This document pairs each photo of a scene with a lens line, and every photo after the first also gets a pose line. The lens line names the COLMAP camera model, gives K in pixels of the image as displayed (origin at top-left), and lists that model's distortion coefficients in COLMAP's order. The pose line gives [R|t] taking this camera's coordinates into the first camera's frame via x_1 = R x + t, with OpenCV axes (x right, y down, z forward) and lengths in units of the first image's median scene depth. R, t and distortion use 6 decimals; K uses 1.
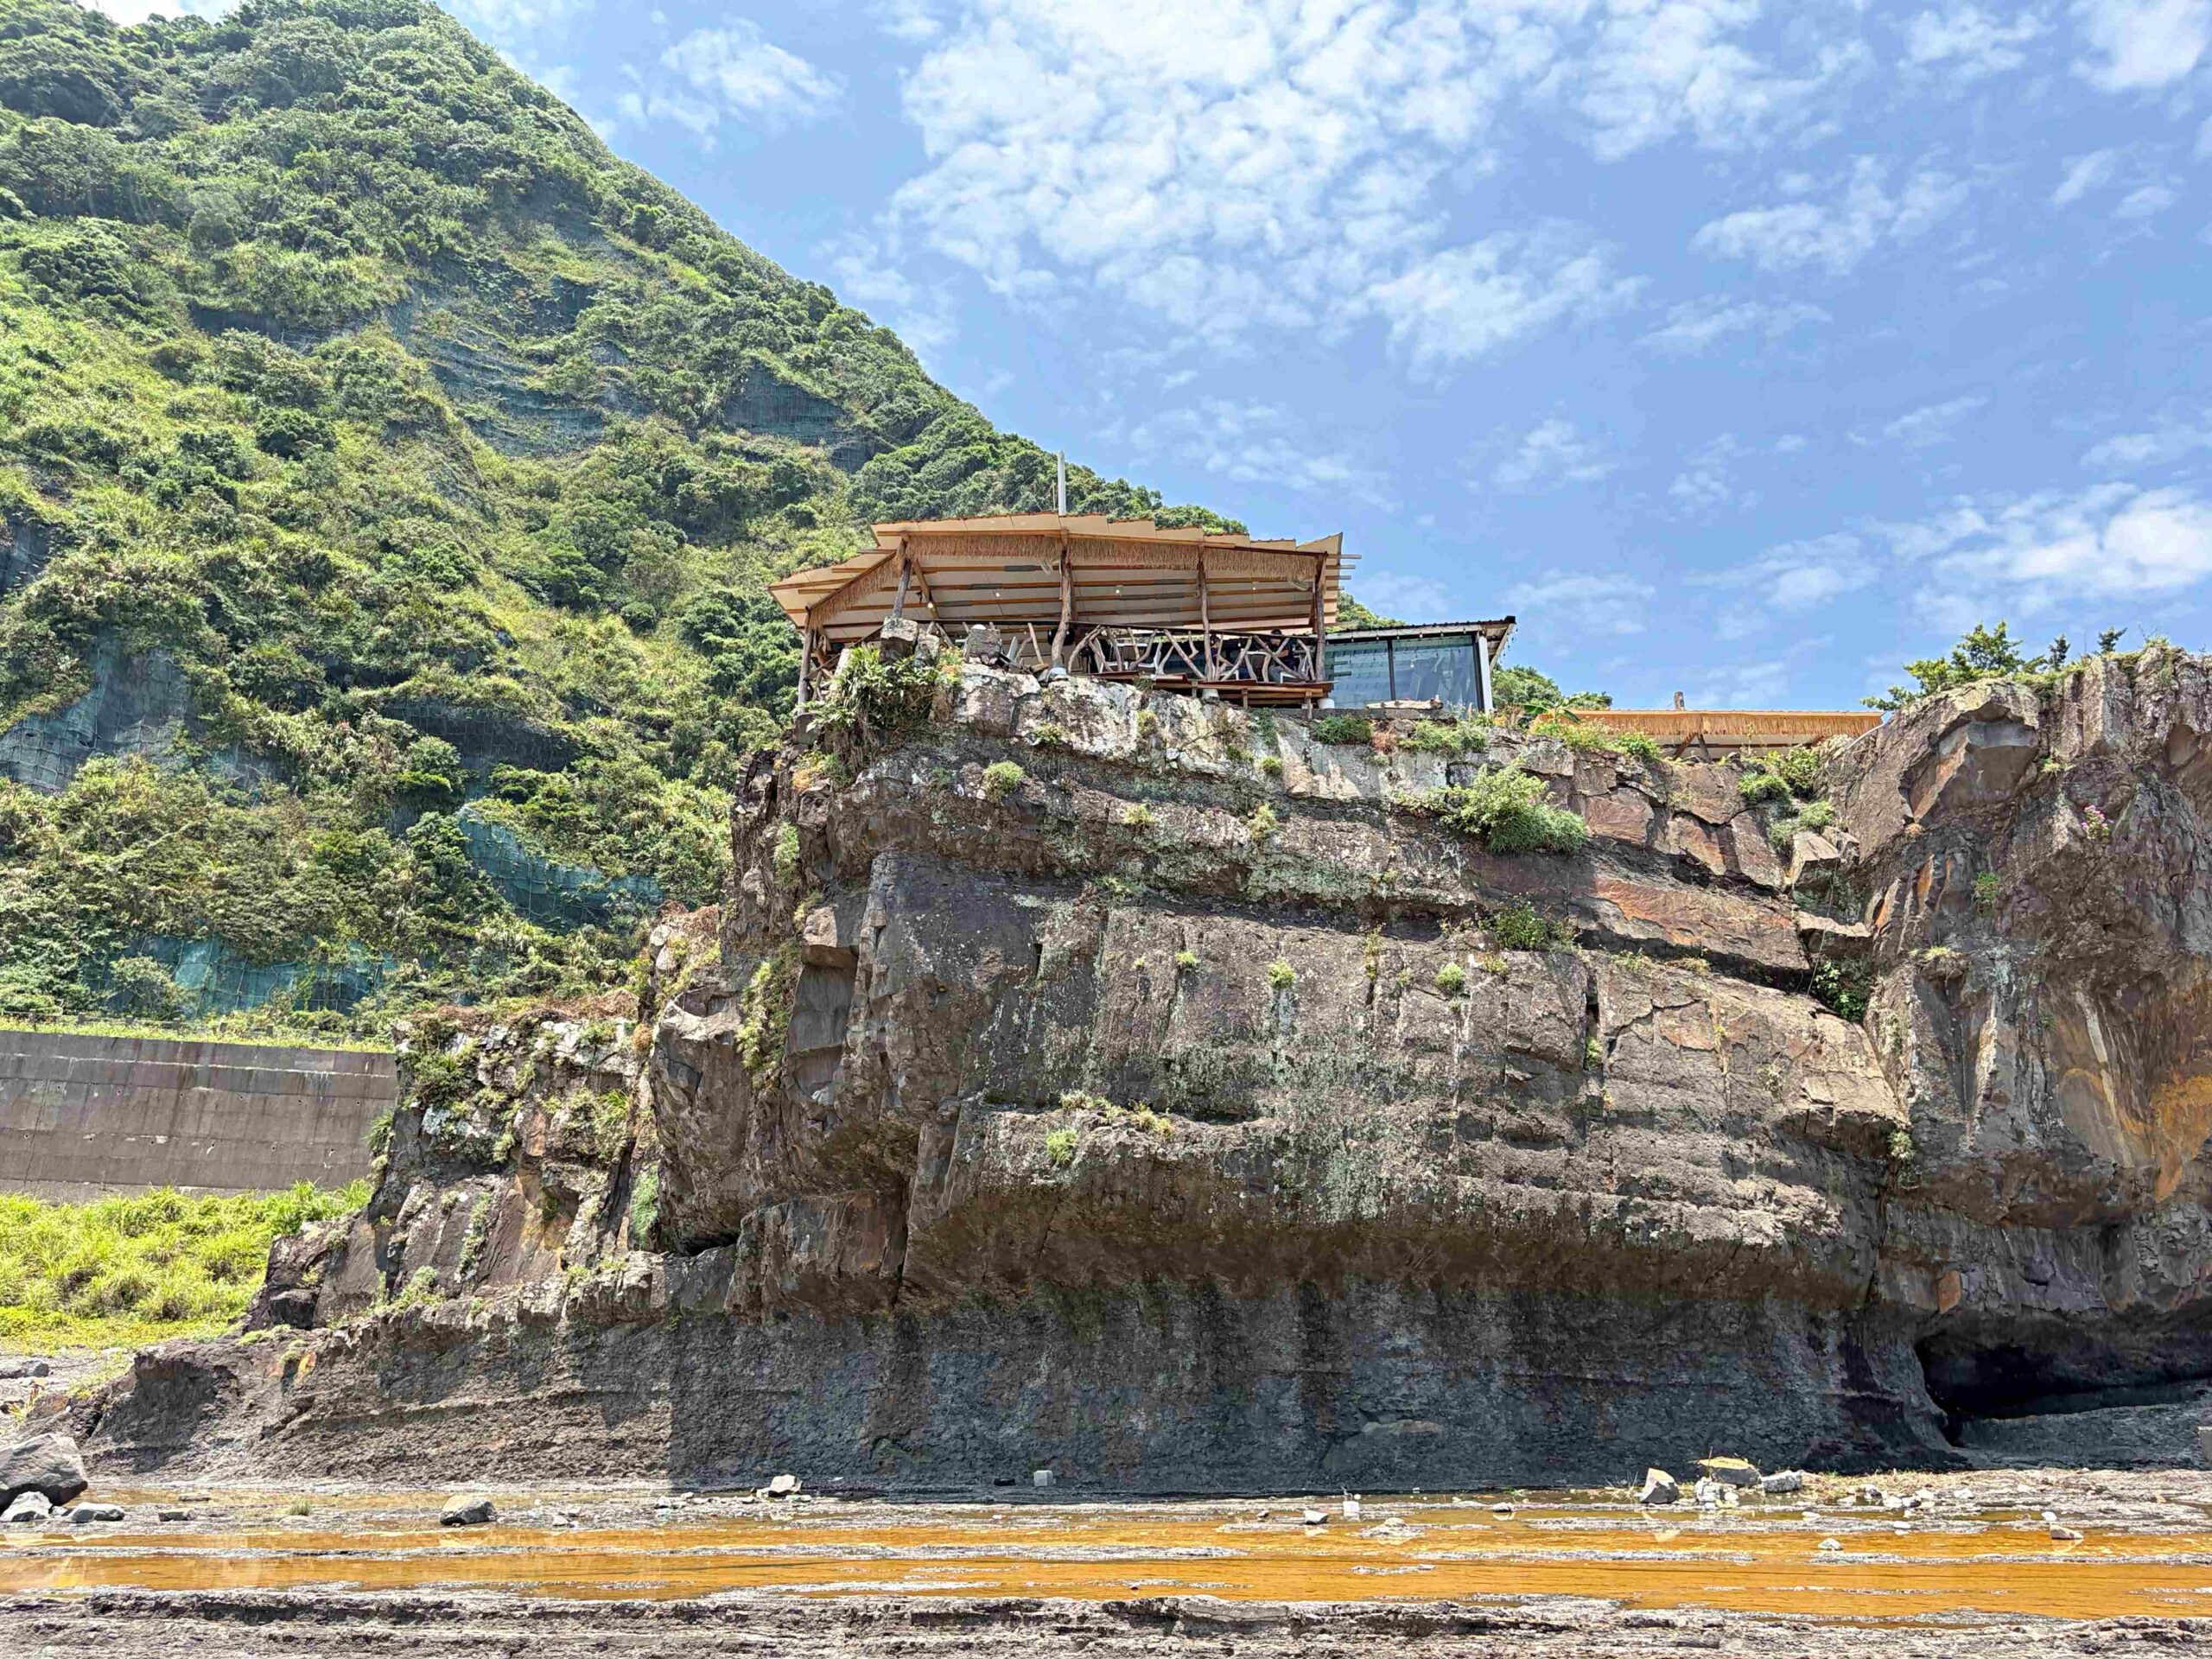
lens RADIAL K [[1662.9, 0, 1095.3], [0, 1662.9, 825.1], [0, 0, 1]] dist [0.045393, -0.044931]
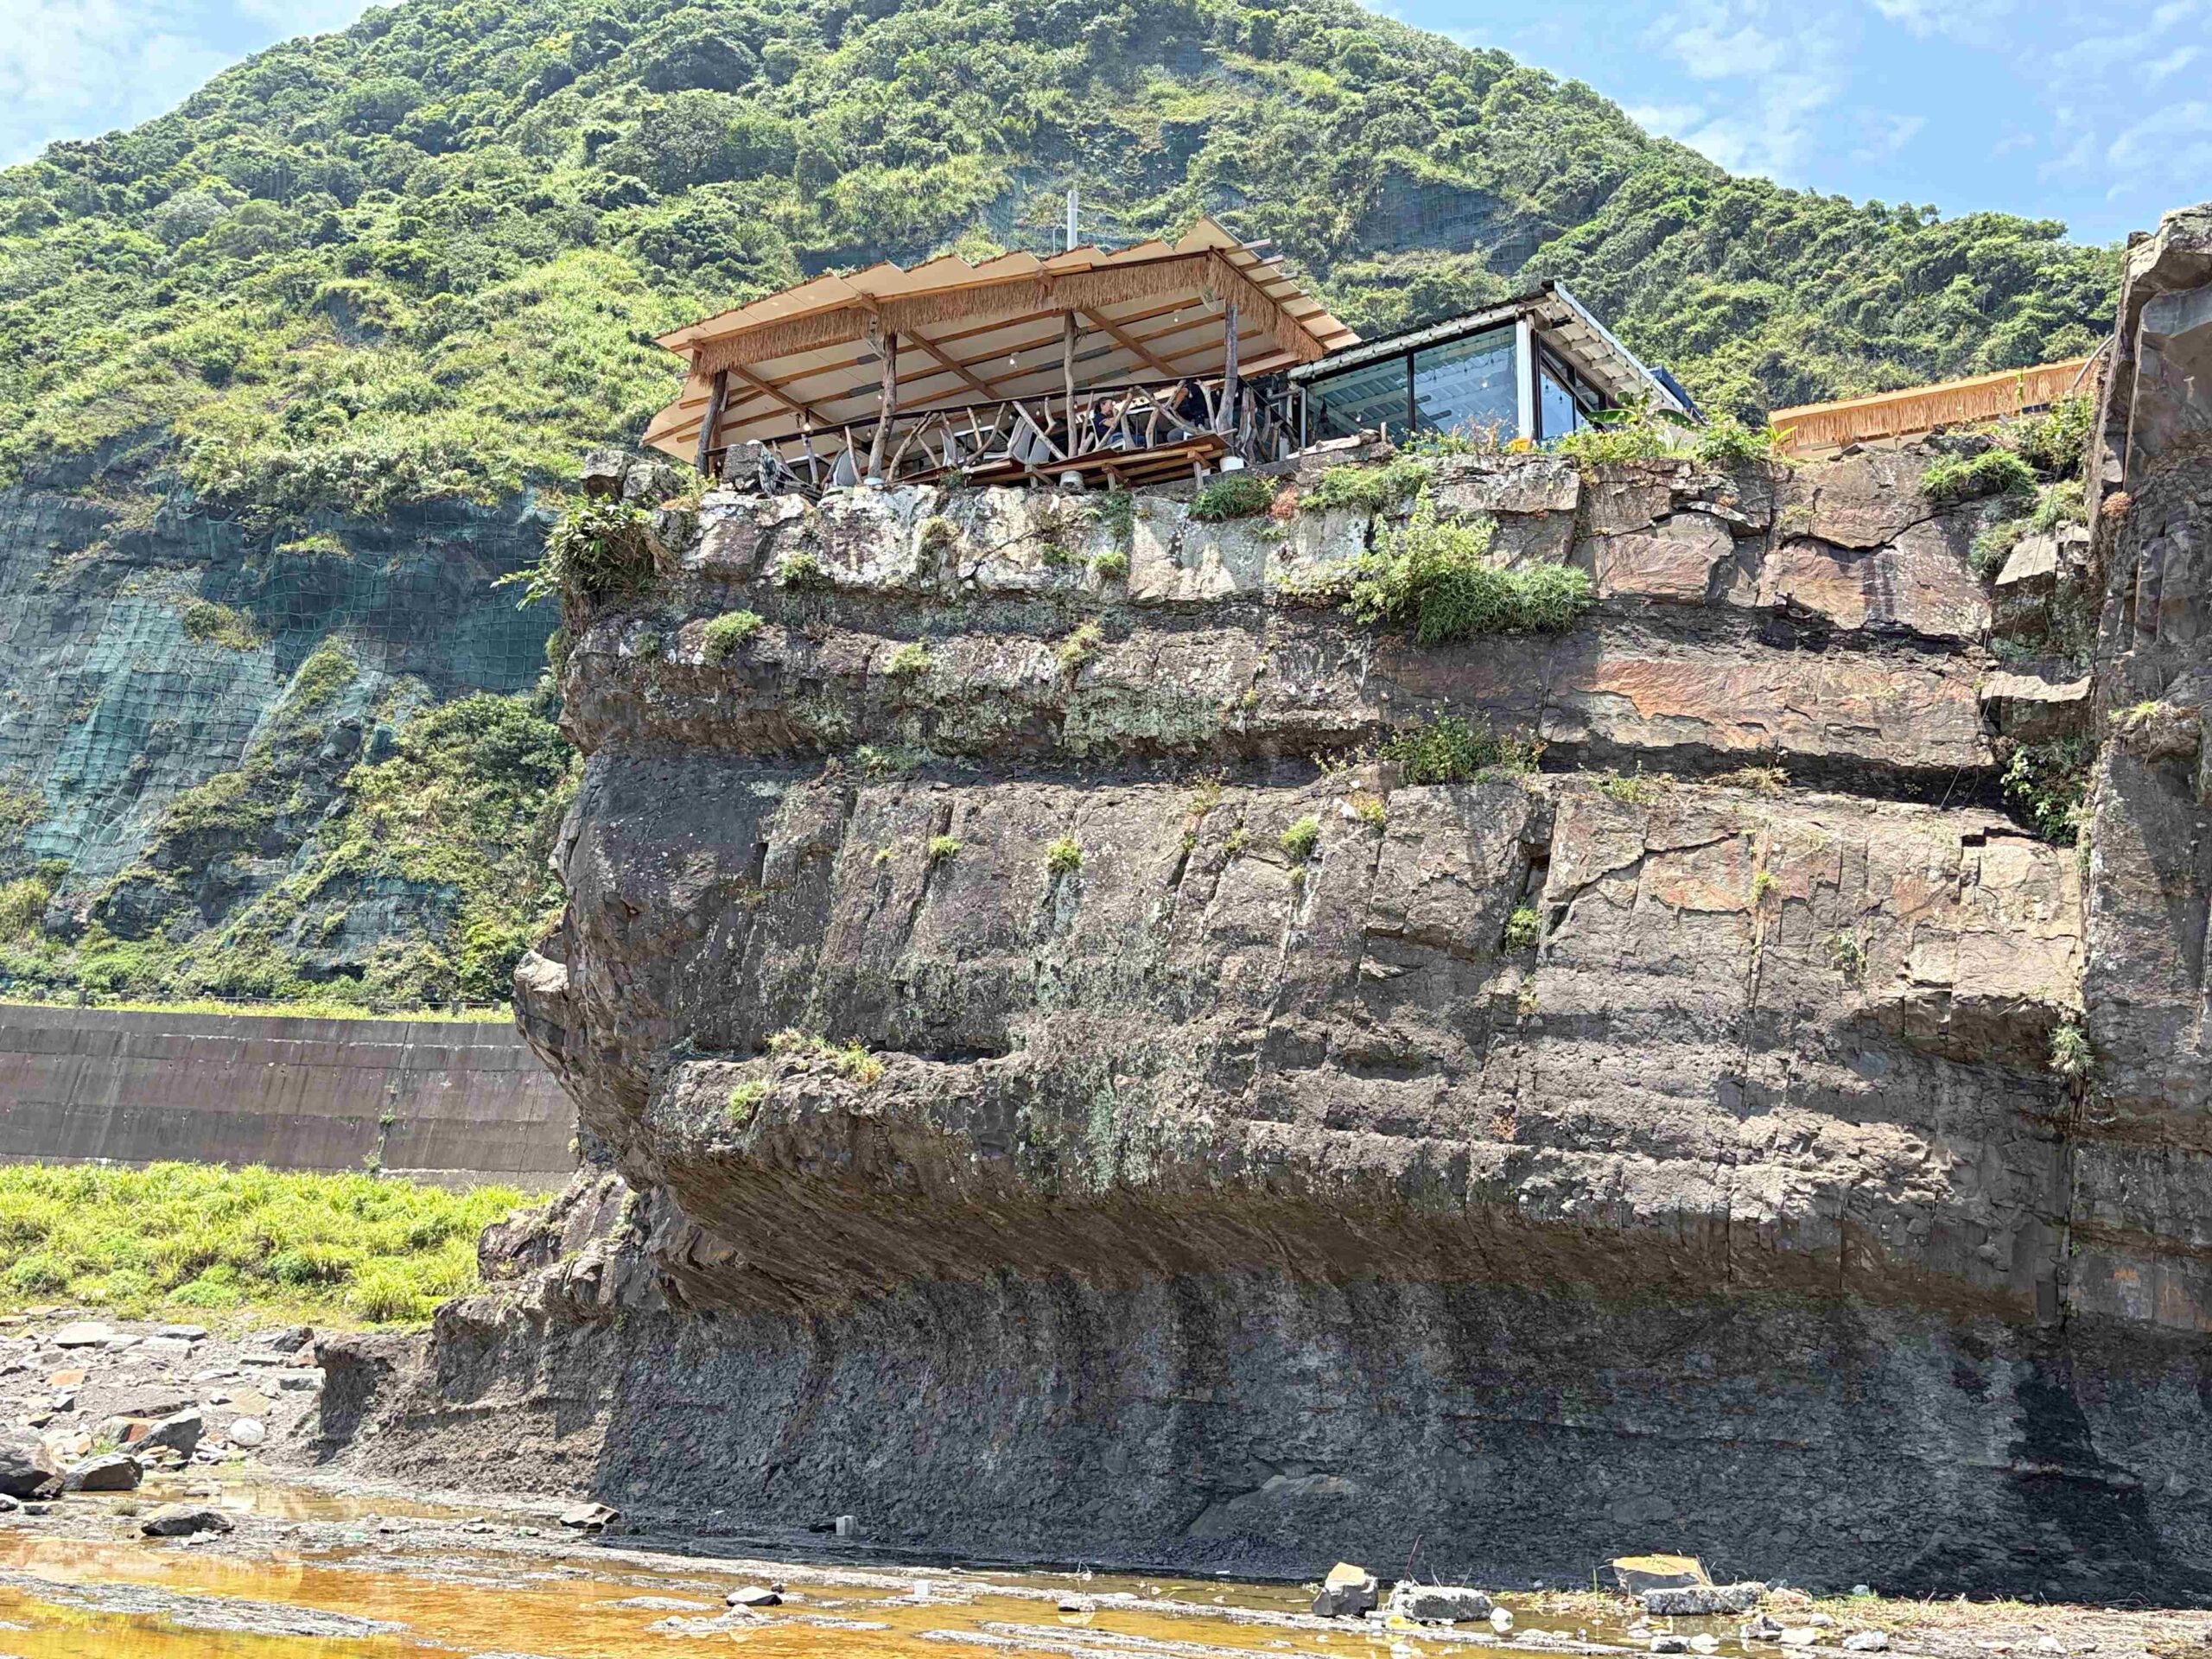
lens RADIAL K [[2006.0, 0, 1115.1], [0, 2006.0, 828.6], [0, 0, 1]] dist [0.034144, 0.000000]
pose [[0.888800, -0.094608, -0.448423, 0.483499], [0.114784, 0.993228, 0.017958, 0.061512], [0.443688, -0.067433, 0.893641, 0.221605]]
